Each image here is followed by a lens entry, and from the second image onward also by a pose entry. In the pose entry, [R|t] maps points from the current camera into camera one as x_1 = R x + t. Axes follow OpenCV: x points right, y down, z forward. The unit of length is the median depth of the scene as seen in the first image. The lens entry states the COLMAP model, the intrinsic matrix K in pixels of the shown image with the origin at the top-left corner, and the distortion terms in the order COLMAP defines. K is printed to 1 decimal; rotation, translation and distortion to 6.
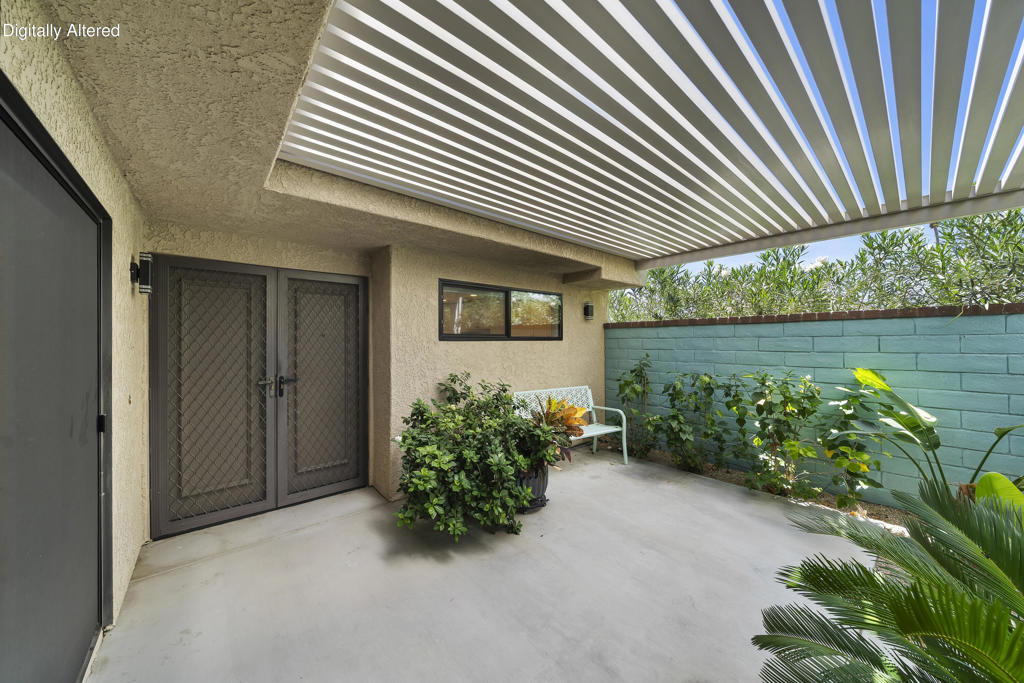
lens RADIAL K [[351.0, 0, 510.1], [0, 351.0, 342.1], [0, 0, 1]] dist [0.000041, 0.000192]
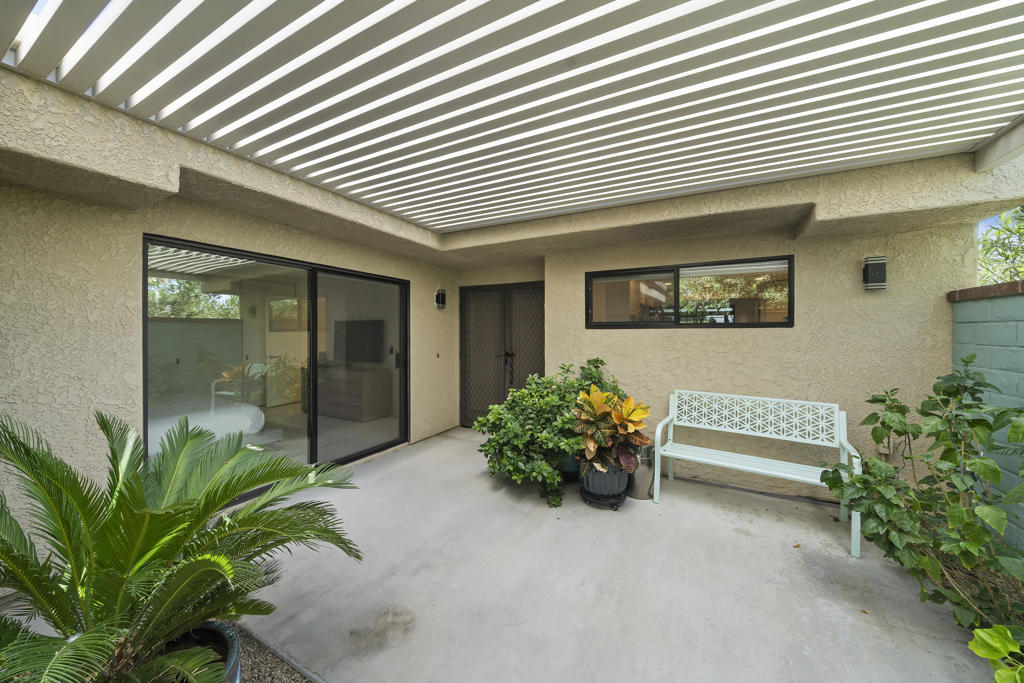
lens RADIAL K [[351.0, 0, 515.4], [0, 351.0, 334.9], [0, 0, 1]] dist [0.000041, 0.000192]
pose [[0.380500, 0.007883, -0.924747, 0.721743], [-0.003241, 0.999969, 0.007191, 0.007881], [0.924775, 0.000262, 0.380514, 0.363243]]
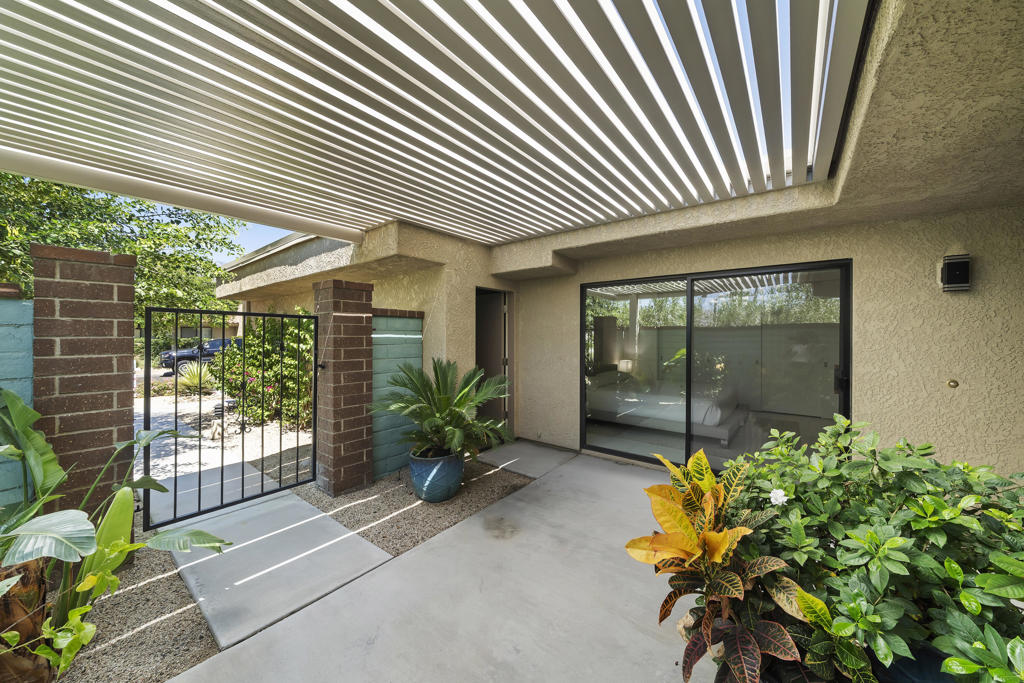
lens RADIAL K [[351.0, 0, 513.8], [0, 351.0, 337.8], [0, 0, 1]] dist [0.000041, 0.000192]
pose [[-0.973787, -0.003353, -0.227435, 0.362102], [-0.004000, 0.999989, 0.002382, 0.009464], [0.227425, 0.003229, -0.973790, 1.093594]]
